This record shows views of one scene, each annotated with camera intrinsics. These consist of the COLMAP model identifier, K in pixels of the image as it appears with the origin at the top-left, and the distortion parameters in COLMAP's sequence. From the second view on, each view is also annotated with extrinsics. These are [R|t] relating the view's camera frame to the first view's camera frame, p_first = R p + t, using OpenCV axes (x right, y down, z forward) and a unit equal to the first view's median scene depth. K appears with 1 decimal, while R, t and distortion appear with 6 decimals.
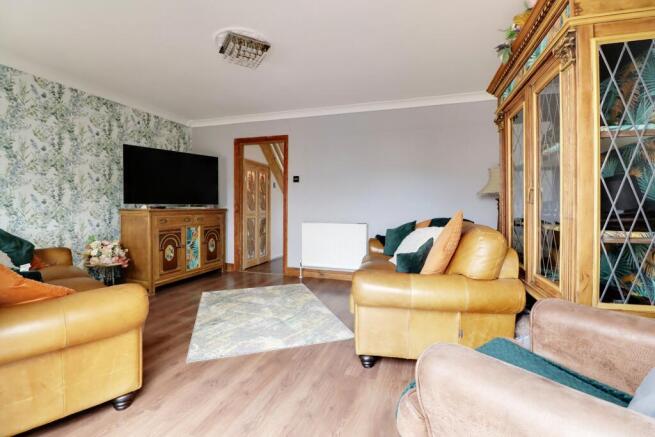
lens RADIAL K [[303.7, 0, 328.5], [0, 303.7, 211.1], [0, 0, 1]] dist [0.005309, -0.015955]
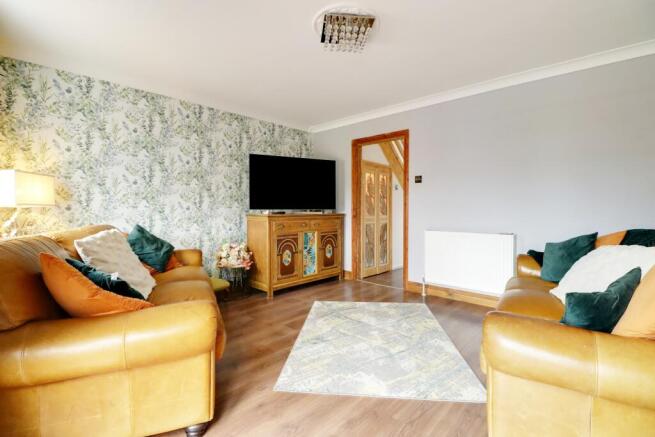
lens RADIAL K [[303.7, 0, 328.5], [0, 303.7, 211.1], [0, 0, 1]] dist [0.005309, -0.015955]
pose [[0.908307, -0.002283, -0.418298, 0.027561], [-0.002015, 0.999950, -0.009835, -0.008526], [0.418299, 0.009776, 0.908257, 0.146435]]
